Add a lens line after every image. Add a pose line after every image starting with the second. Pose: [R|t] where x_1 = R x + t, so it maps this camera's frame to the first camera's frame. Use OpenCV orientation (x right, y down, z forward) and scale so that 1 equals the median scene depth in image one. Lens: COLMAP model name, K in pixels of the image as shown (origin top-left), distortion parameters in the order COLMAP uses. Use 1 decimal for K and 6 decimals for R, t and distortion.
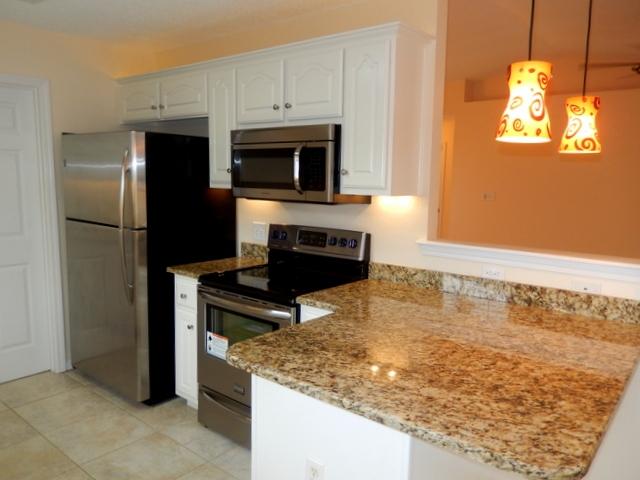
lens RADIAL K [[492.3, 0, 320.0], [0, 492.3, 240.0], [0, 0, 1]] dist [0.005881, -0.001591]
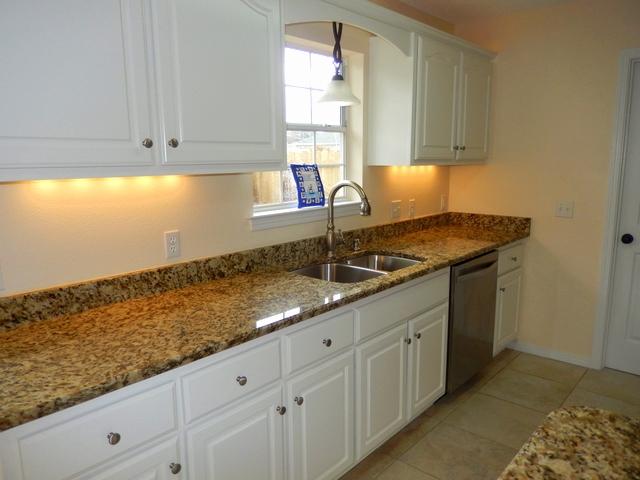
lens RADIAL K [[473.3, 0, 318.8], [0, 473.3, 245.9], [0, 0, 1]] dist [-0.007389, -0.004749]
pose [[-0.051488, 0.166341, -0.984723, 0.247037], [-0.125974, 0.977073, 0.171635, -0.031682], [0.990696, 0.132887, -0.029353, 0.377205]]
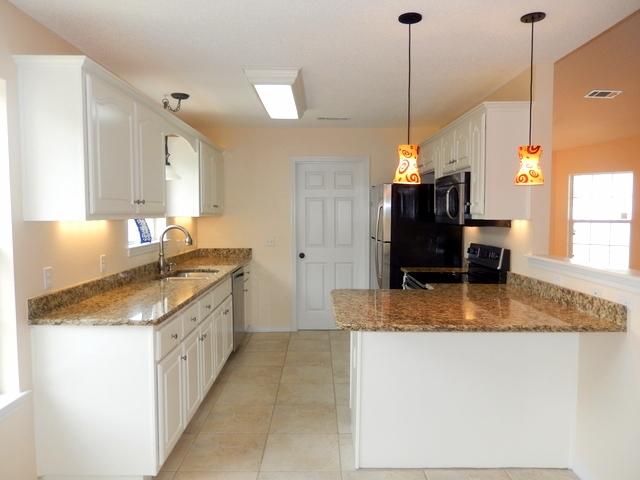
lens RADIAL K [[492.3, 0, 320.0], [0, 492.3, 240.0], [0, 0, 1]] dist [0.005881, -0.001591]
pose [[0.632606, 0.025165, -0.774065, 0.808238], [-0.090849, 0.994983, -0.041900, 0.063260], [0.769127, 0.096830, 0.631719, -0.225054]]
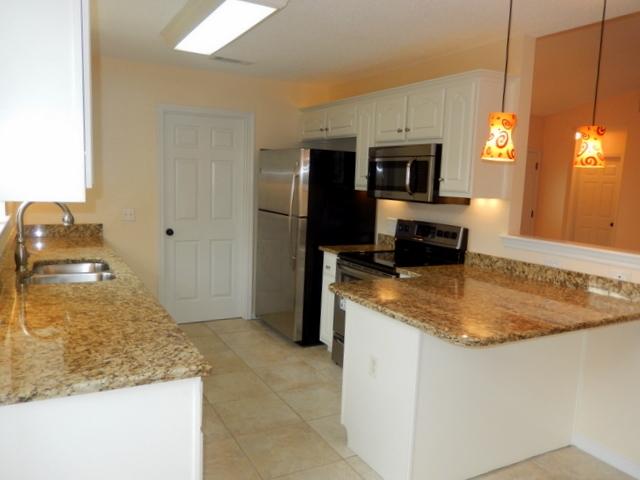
lens RADIAL K [[513.5, 0, 323.4], [0, 513.5, 241.6], [0, 0, 1]] dist [-0.002295, 0.000922]
pose [[0.929499, 0.062669, -0.363463, 0.240793], [-0.069848, 0.997536, -0.006629, 0.055623], [0.362152, 0.031548, 0.931585, -0.365035]]
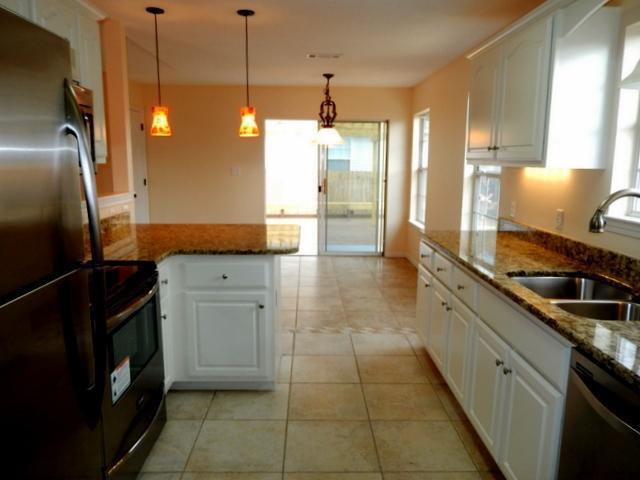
lens RADIAL K [[492.3, 0, 320.0], [0, 492.3, 240.0], [0, 0, 1]] dist [0.005881, -0.001591]
pose [[-0.647930, -0.148239, 0.747135, -0.920946], [0.087889, 0.959778, 0.266649, -0.163177], [-0.756612, 0.238435, -0.608841, 1.166348]]
